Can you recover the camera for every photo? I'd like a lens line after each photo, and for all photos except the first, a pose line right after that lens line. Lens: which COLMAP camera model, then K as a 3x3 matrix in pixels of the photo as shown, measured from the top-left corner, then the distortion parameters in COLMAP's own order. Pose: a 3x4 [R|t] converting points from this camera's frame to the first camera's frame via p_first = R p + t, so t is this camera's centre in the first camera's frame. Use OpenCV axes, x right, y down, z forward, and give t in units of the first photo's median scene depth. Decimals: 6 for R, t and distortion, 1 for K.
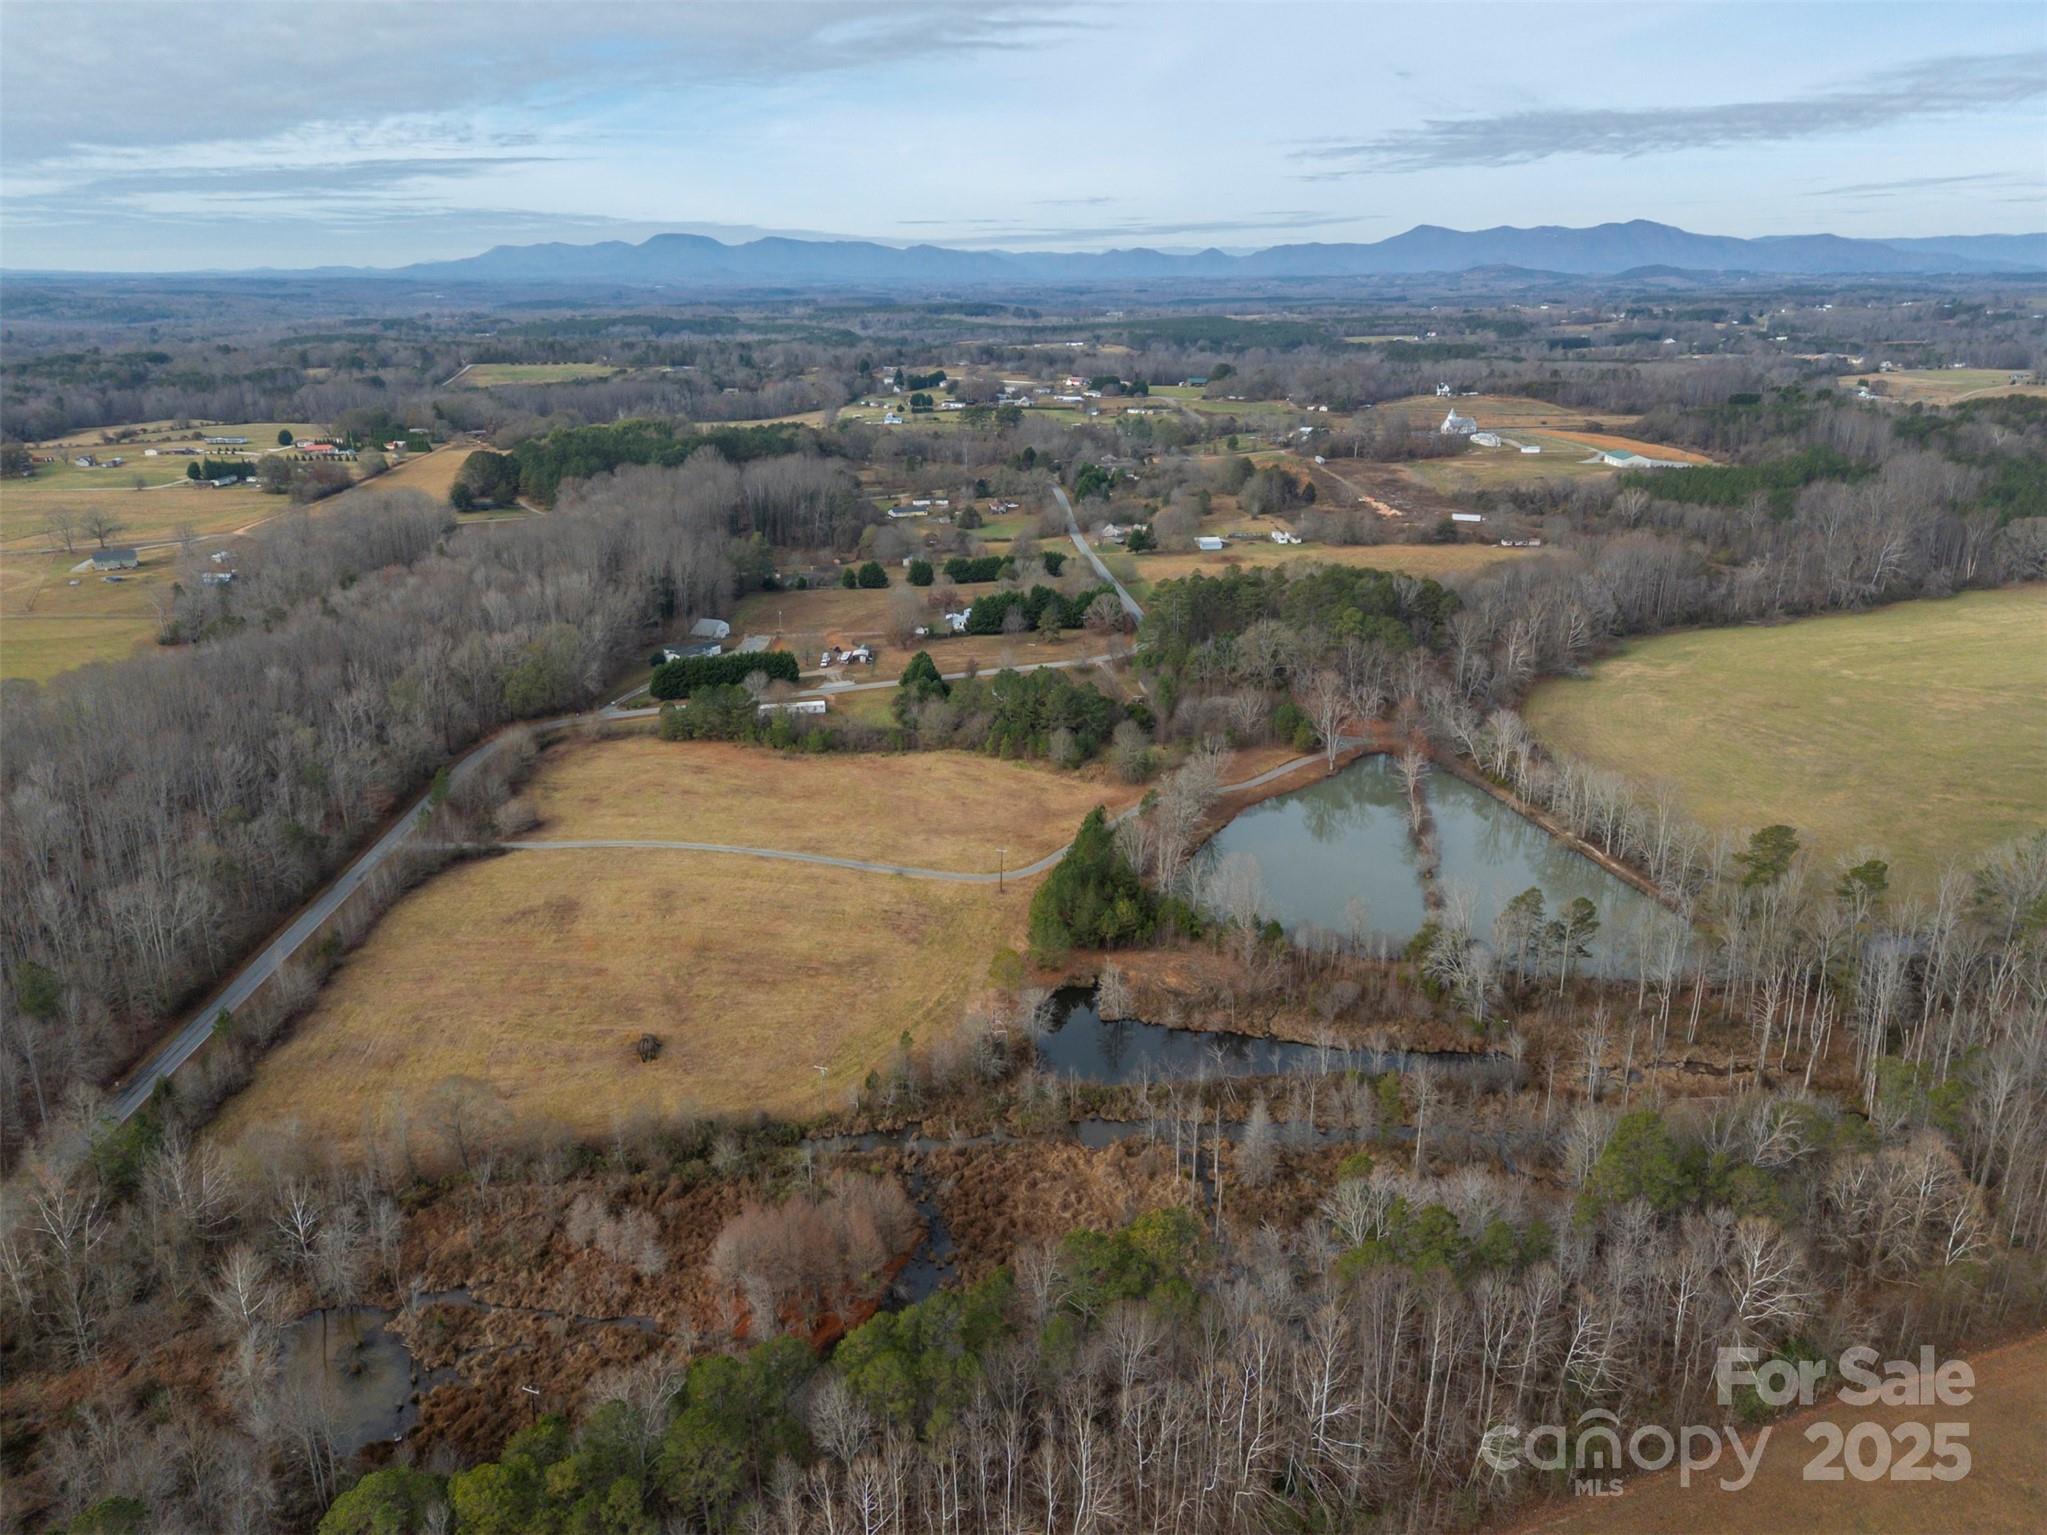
lens RADIAL K [[1491.9, 0, 1023.5], [0, 1491.9, 767.5], [0, 0, 1]] dist [0.080050, -0.060643]
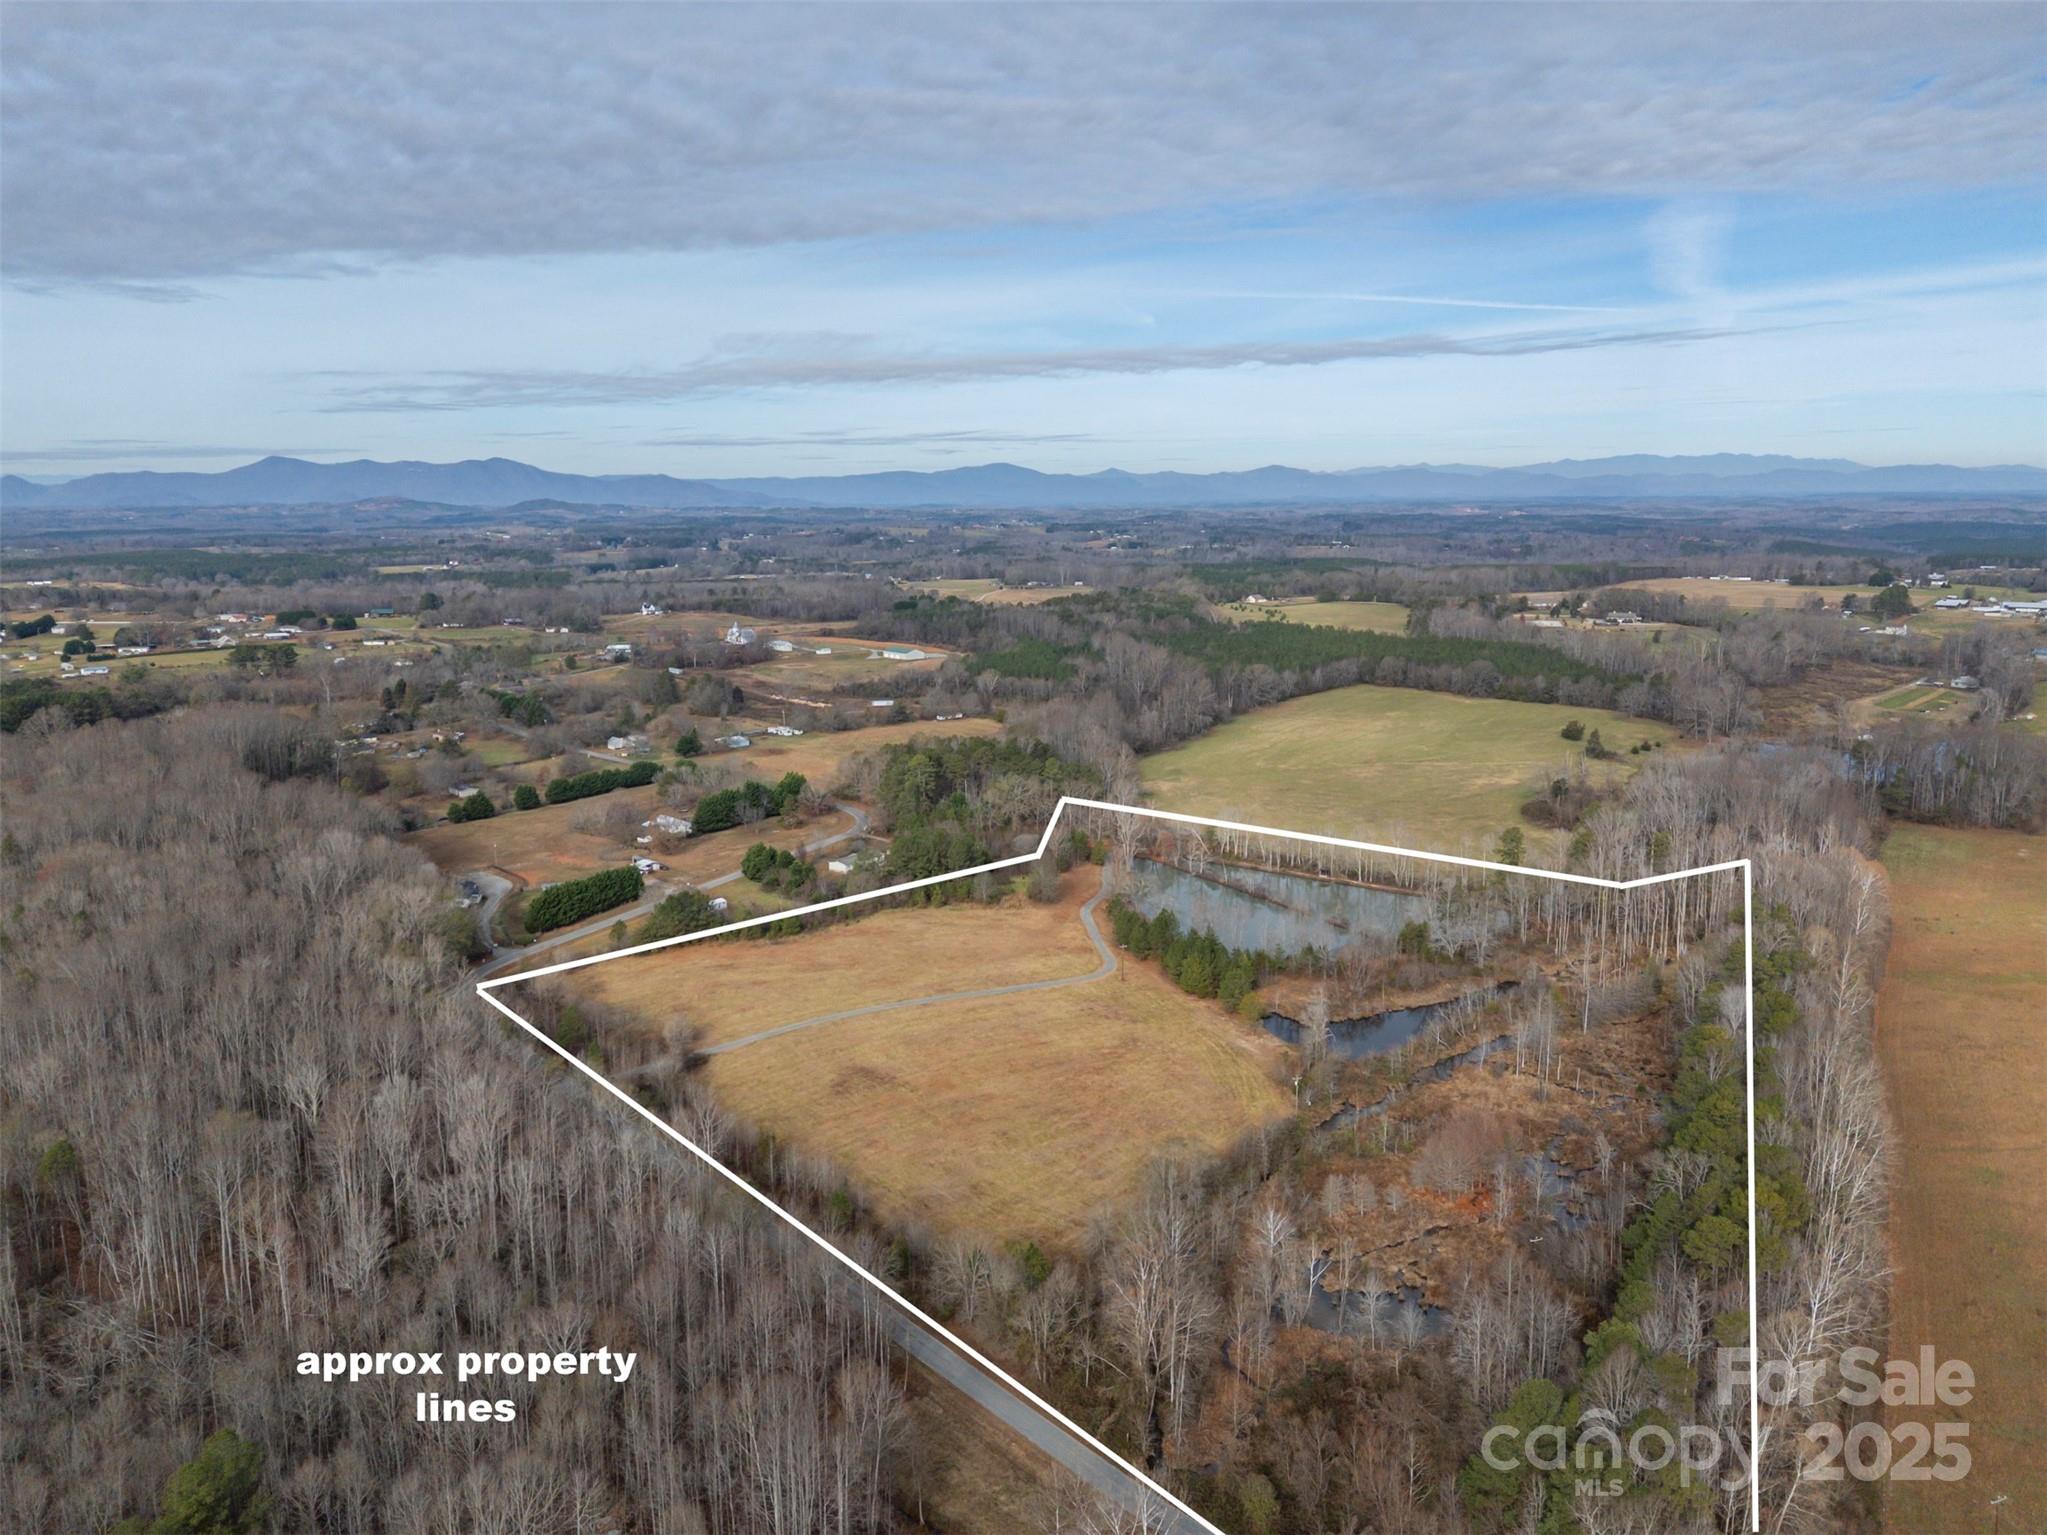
lens RADIAL K [[1482.6, 0, 1023.5], [0, 1482.6, 767.5], [0, 0, 1]] dist [0.133134, -0.204009]
pose [[0.761933, -0.120687, 0.636312, -0.451164], [0.210137, 0.975399, -0.066622, -0.013749], [-0.612618, 0.184475, 0.768550, 0.024476]]
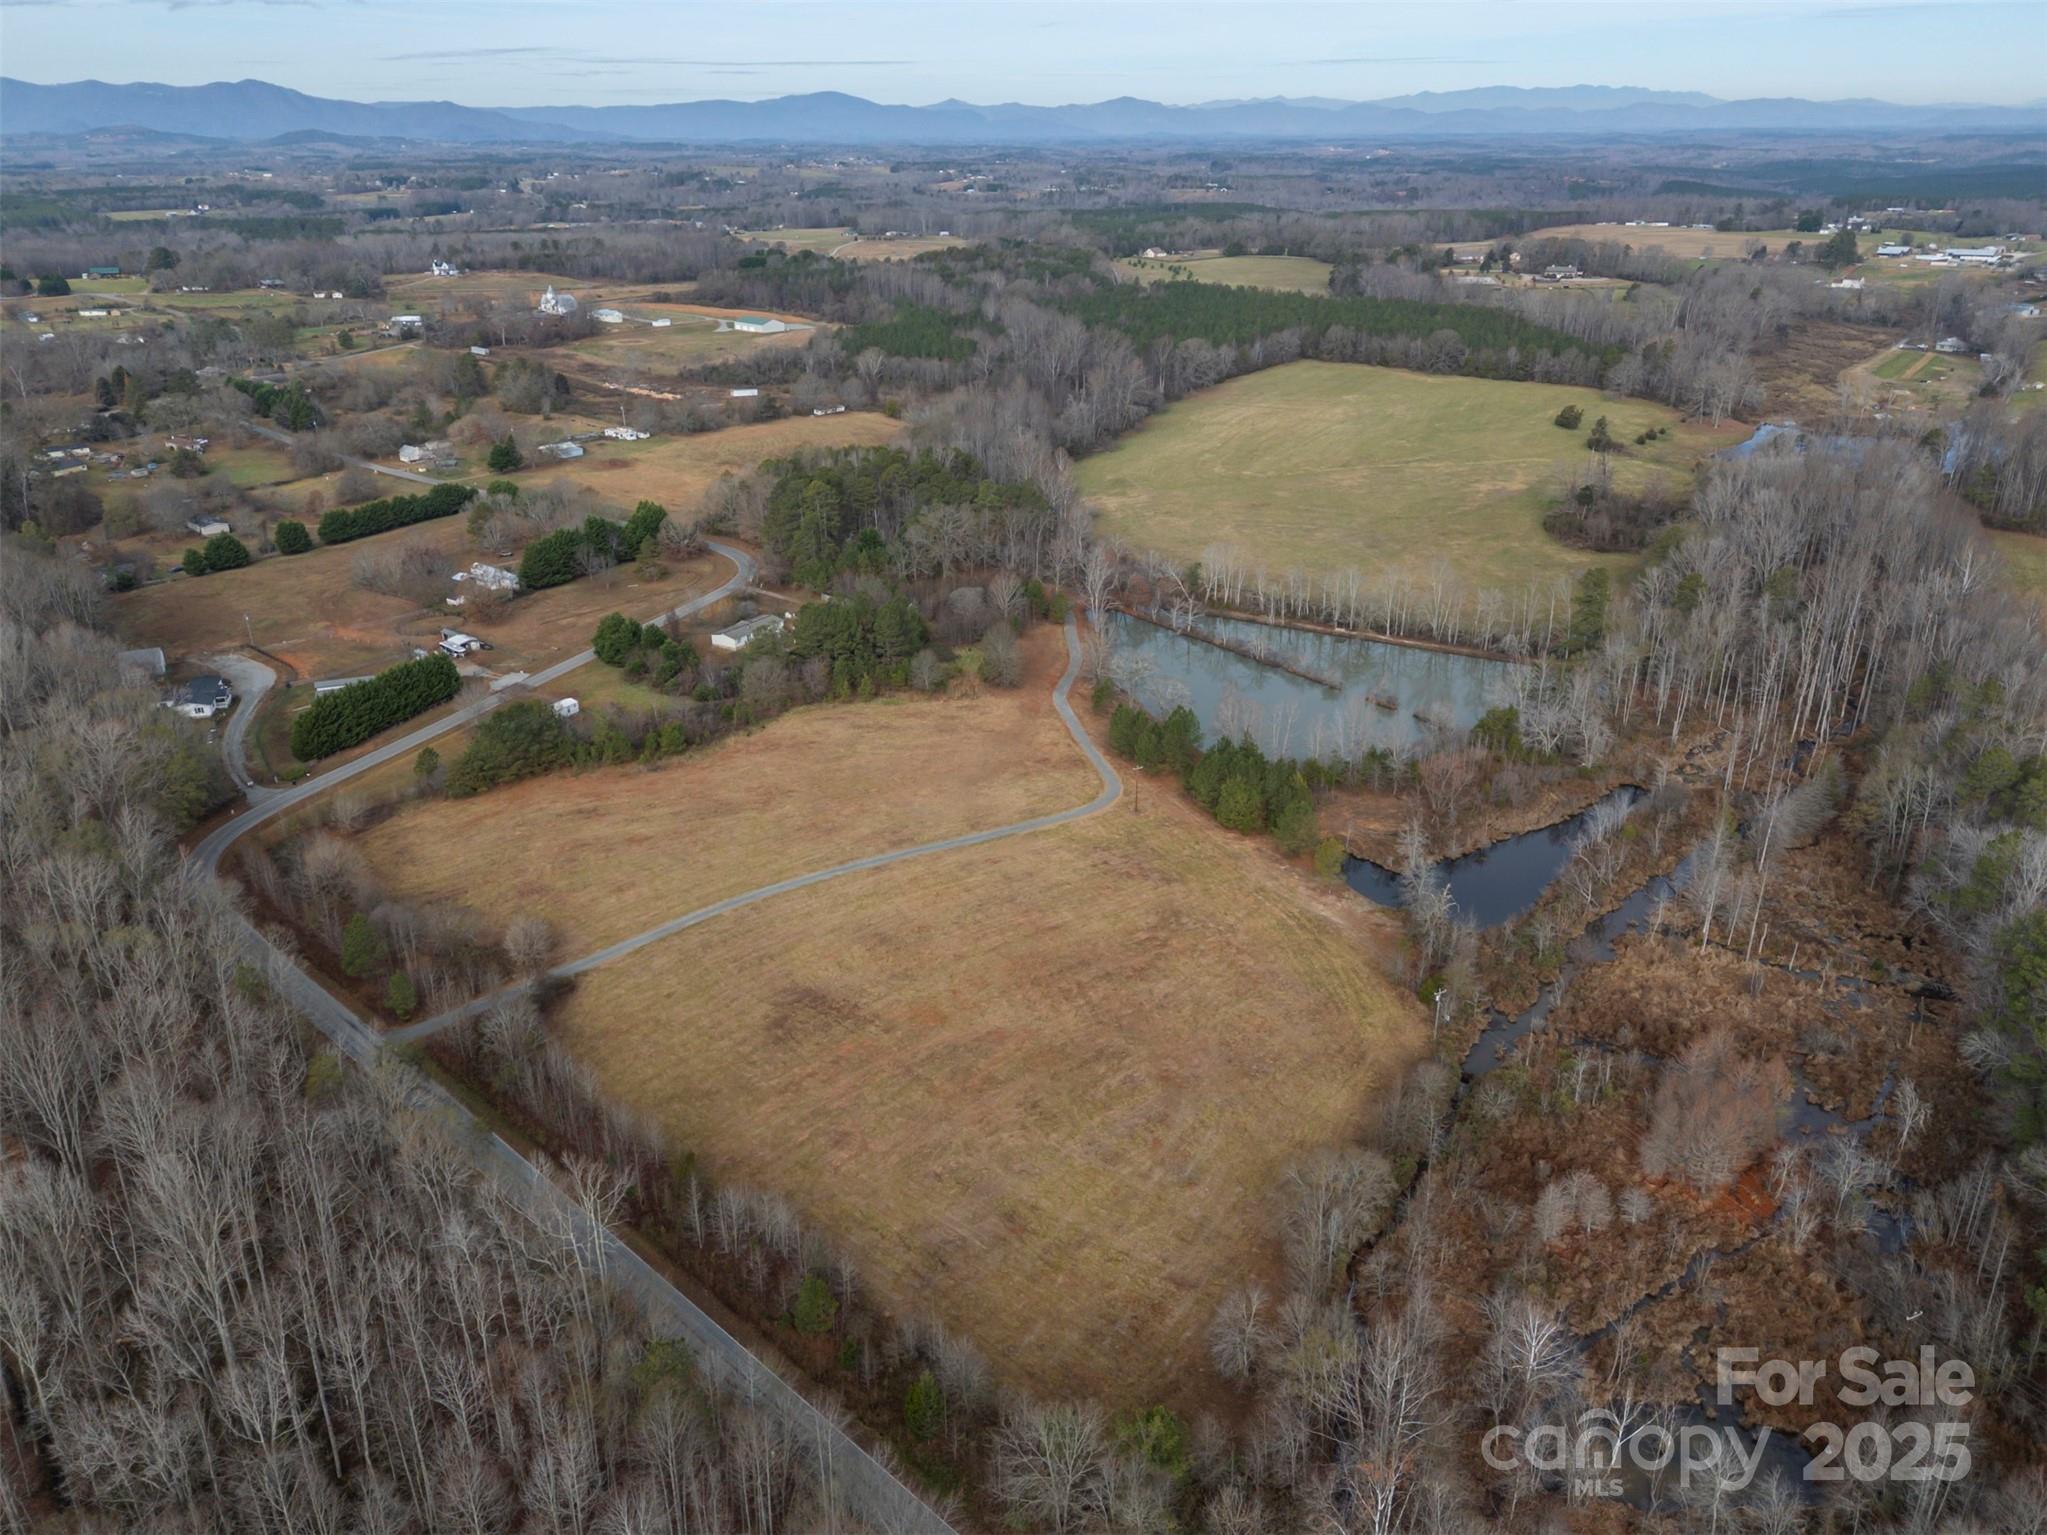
lens RADIAL K [[1491.9, 0, 1023.5], [0, 1491.9, 767.5], [0, 0, 1]] dist [0.080050, -0.060643]
pose [[0.692075, -0.283363, 0.663880, -0.356559], [0.231864, 0.958254, 0.167300, -0.061280], [-0.683572, 0.038146, 0.728885, 0.189614]]
